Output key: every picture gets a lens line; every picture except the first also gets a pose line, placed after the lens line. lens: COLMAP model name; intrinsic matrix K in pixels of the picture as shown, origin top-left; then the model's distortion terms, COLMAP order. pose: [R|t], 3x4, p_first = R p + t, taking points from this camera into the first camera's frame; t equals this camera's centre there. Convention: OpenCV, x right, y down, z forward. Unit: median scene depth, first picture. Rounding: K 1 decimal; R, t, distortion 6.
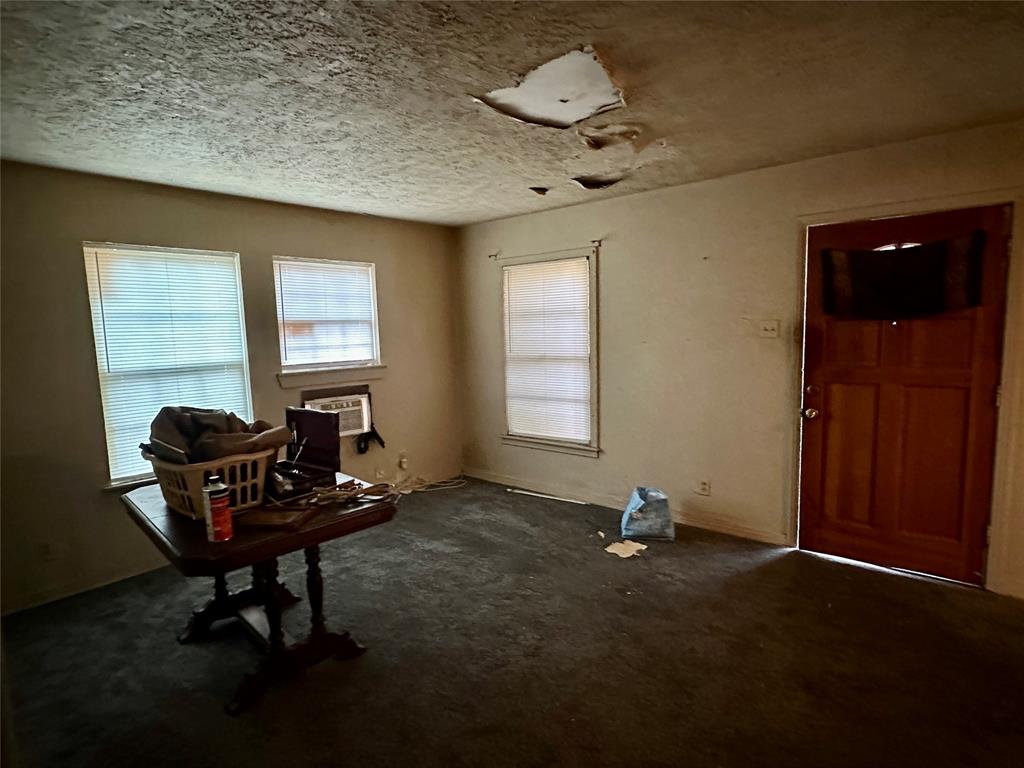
lens RADIAL K [[551.4, 0, 510.3], [0, 551.4, 383.7], [0, 0, 1]] dist [-0.002689, 0.000123]
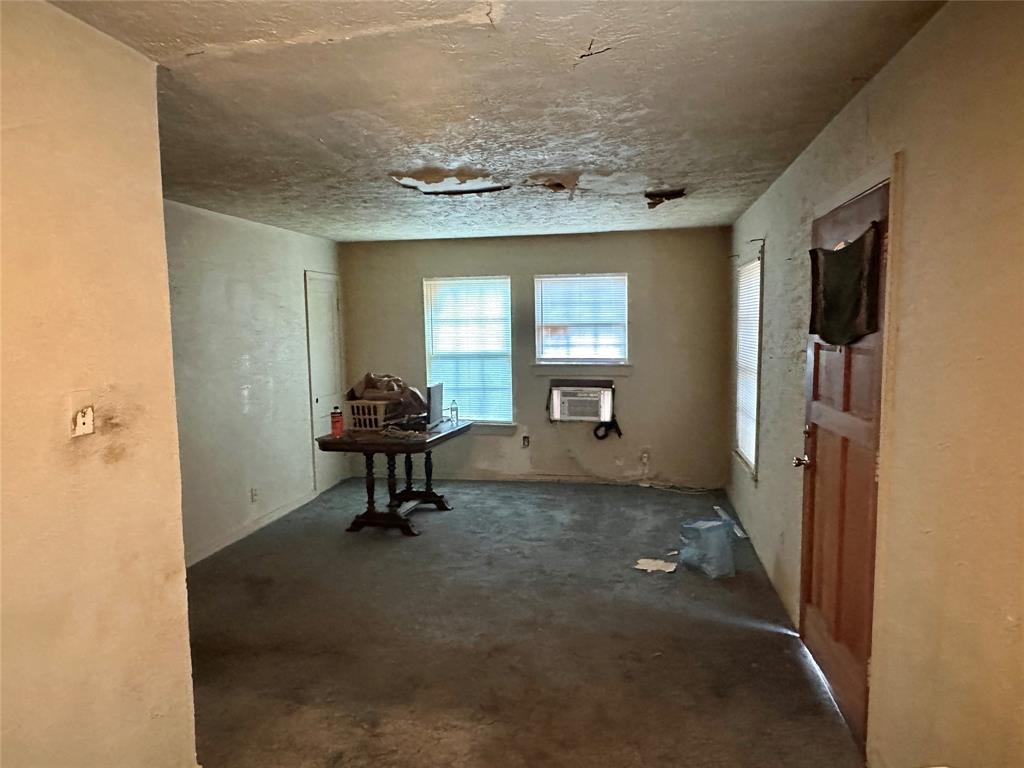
lens RADIAL K [[658.7, 0, 510.2], [0, 658.7, 386.5], [0, 0, 1]] dist [0.001843, -0.000968]
pose [[0.505767, 0.098422, -0.857037, 0.835758], [-0.093212, 0.993889, 0.059130, -0.048370], [0.857619, 0.049980, 0.511851, 0.132950]]
